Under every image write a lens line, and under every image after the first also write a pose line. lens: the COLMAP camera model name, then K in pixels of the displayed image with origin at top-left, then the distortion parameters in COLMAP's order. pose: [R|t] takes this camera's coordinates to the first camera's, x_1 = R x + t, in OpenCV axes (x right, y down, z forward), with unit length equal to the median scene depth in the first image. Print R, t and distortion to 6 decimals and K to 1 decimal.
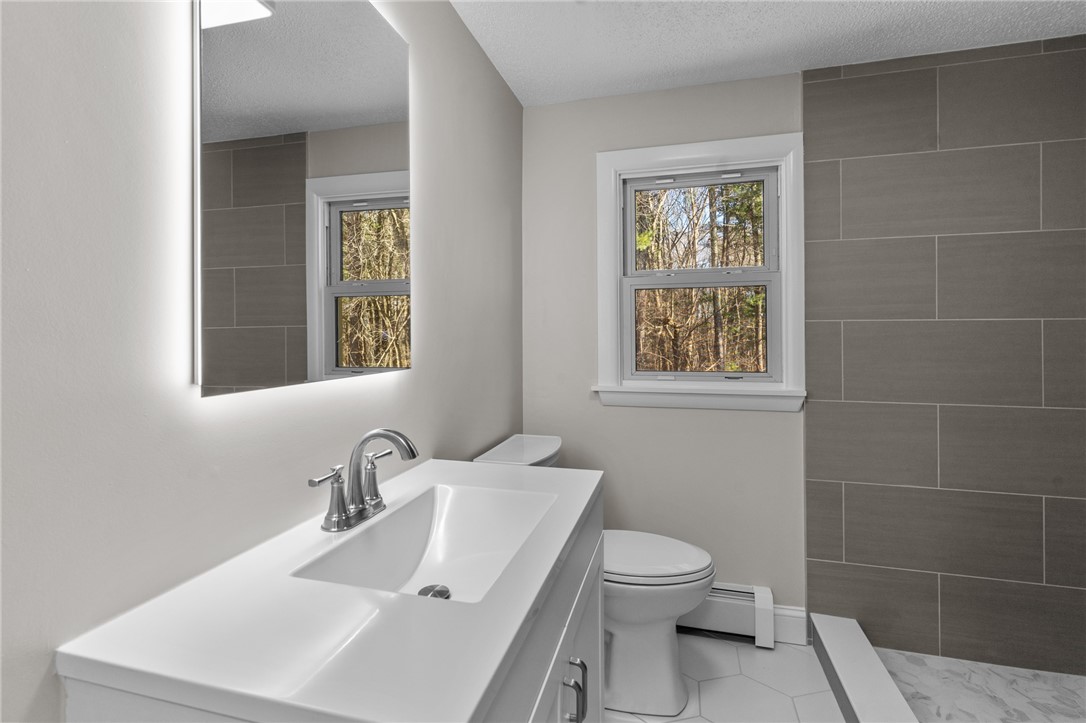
lens RADIAL K [[512.4, 0, 534.7], [0, 512.4, 328.4], [0, 0, 1]] dist [0.004051, 0.000657]
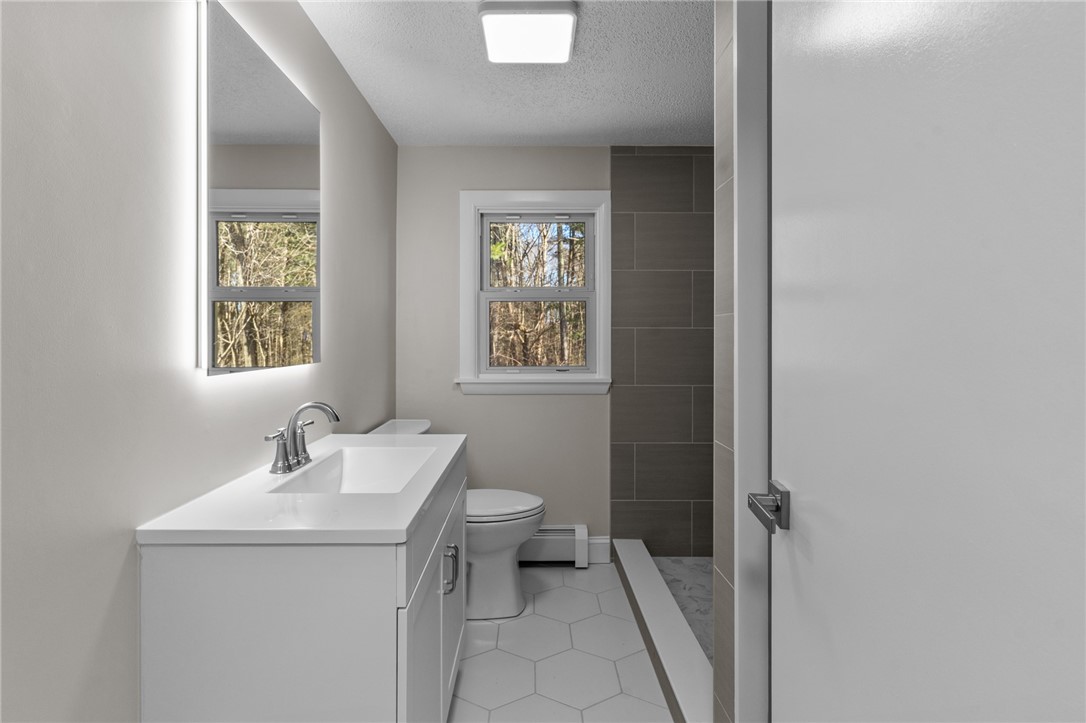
lens RADIAL K [[512.4, 0, 534.7], [0, 512.4, 328.4], [0, 0, 1]] dist [0.004051, 0.000657]
pose [[0.960086, 0.008756, 0.279566, -0.052694], [-0.006411, 0.999936, -0.009304, 0.000843], [-0.279630, 0.007140, 0.960081, -0.256501]]
